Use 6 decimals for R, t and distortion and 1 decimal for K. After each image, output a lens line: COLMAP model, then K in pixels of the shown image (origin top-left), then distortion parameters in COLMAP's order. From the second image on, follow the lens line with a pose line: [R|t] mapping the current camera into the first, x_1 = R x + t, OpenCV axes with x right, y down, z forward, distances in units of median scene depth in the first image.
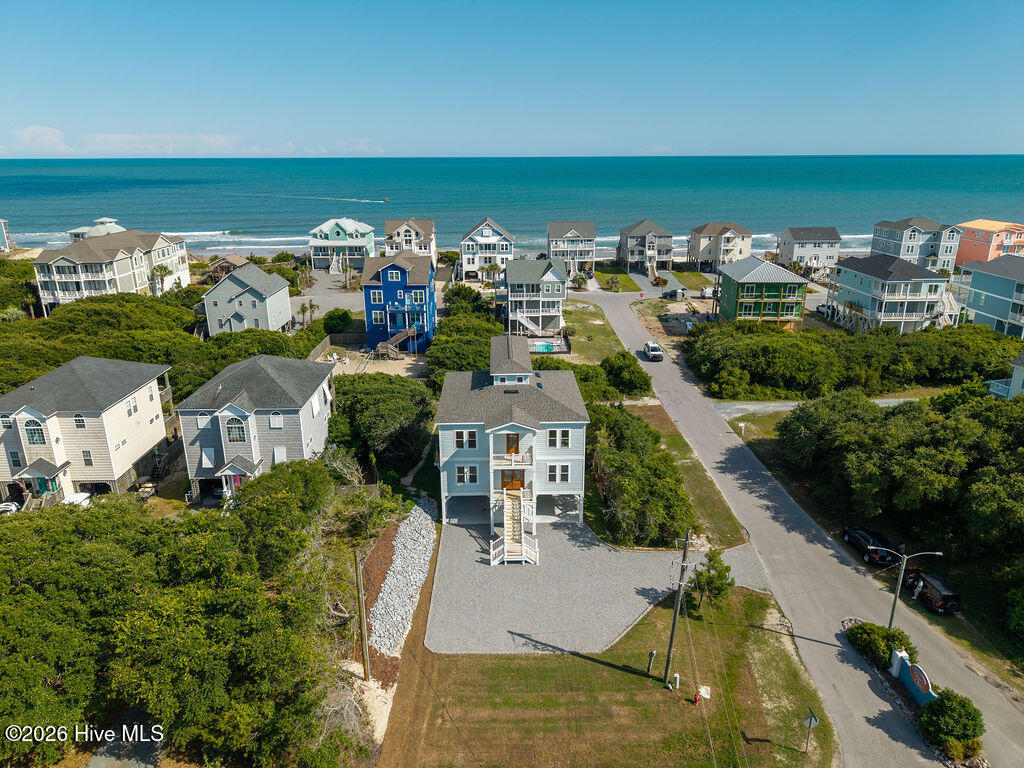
lens RADIAL K [[680.4, 0, 512.0], [0, 680.4, 384.0], [0, 0, 1]] dist [0.002621, -0.004959]
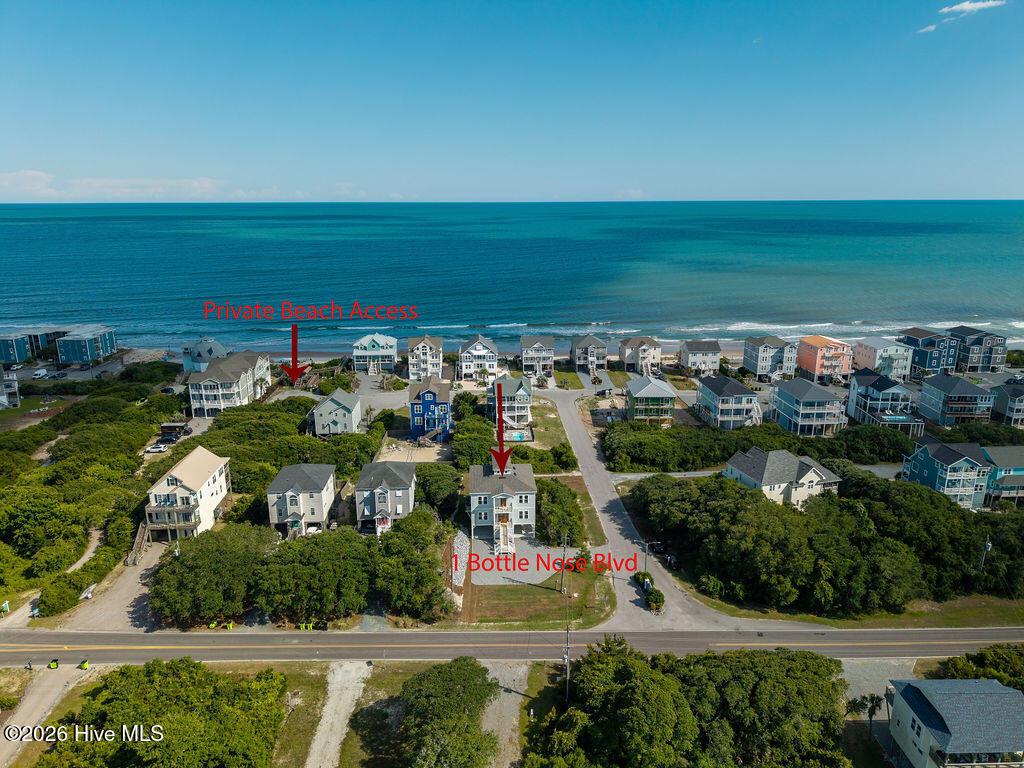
lens RADIAL K [[672.6, 0, 512.0], [0, 672.6, 384.0], [0, 0, 1]] dist [0.056939, -0.002002]
pose [[0.999416, -0.007790, 0.033260, -0.028577], [0.009716, 0.998262, -0.058125, -0.118706], [-0.032750, 0.058414, 0.997755, -0.866490]]
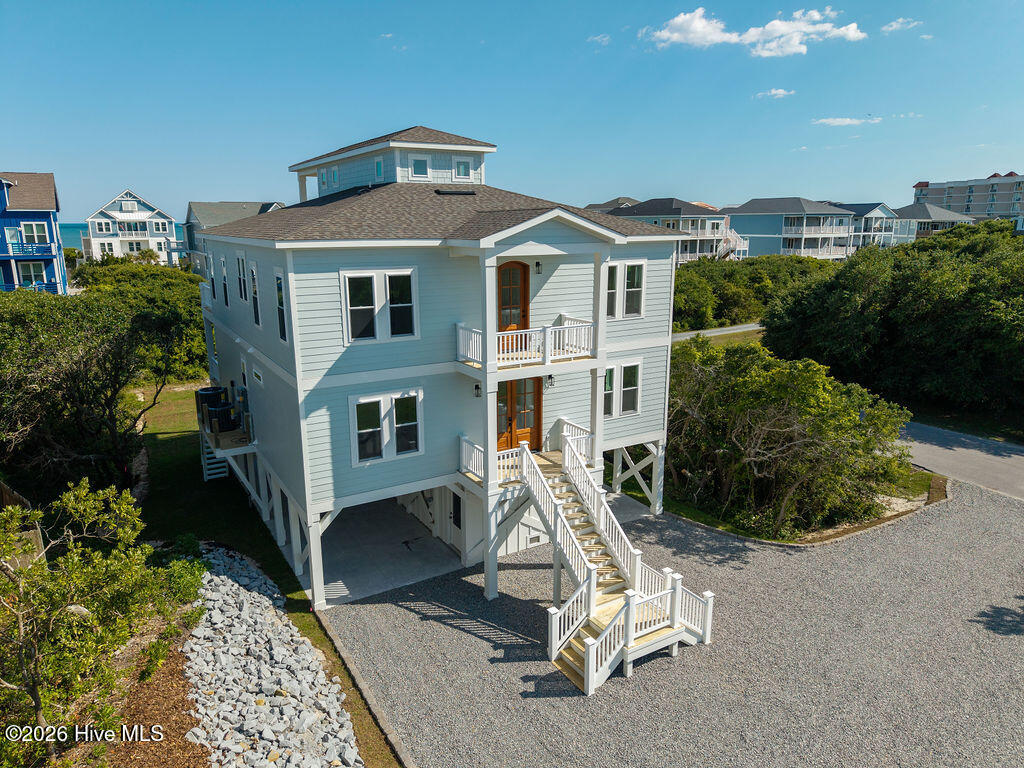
lens RADIAL K [[675.0, 0, 510.6], [0, 675.0, 401.6], [0, 0, 1]] dist [-0.000225, -0.000720]
pose [[0.865737, -0.124178, 0.484849, -0.114386], [0.155001, 0.987627, -0.023820, 0.094512], [-0.475892, 0.095774, 0.874273, 0.482118]]
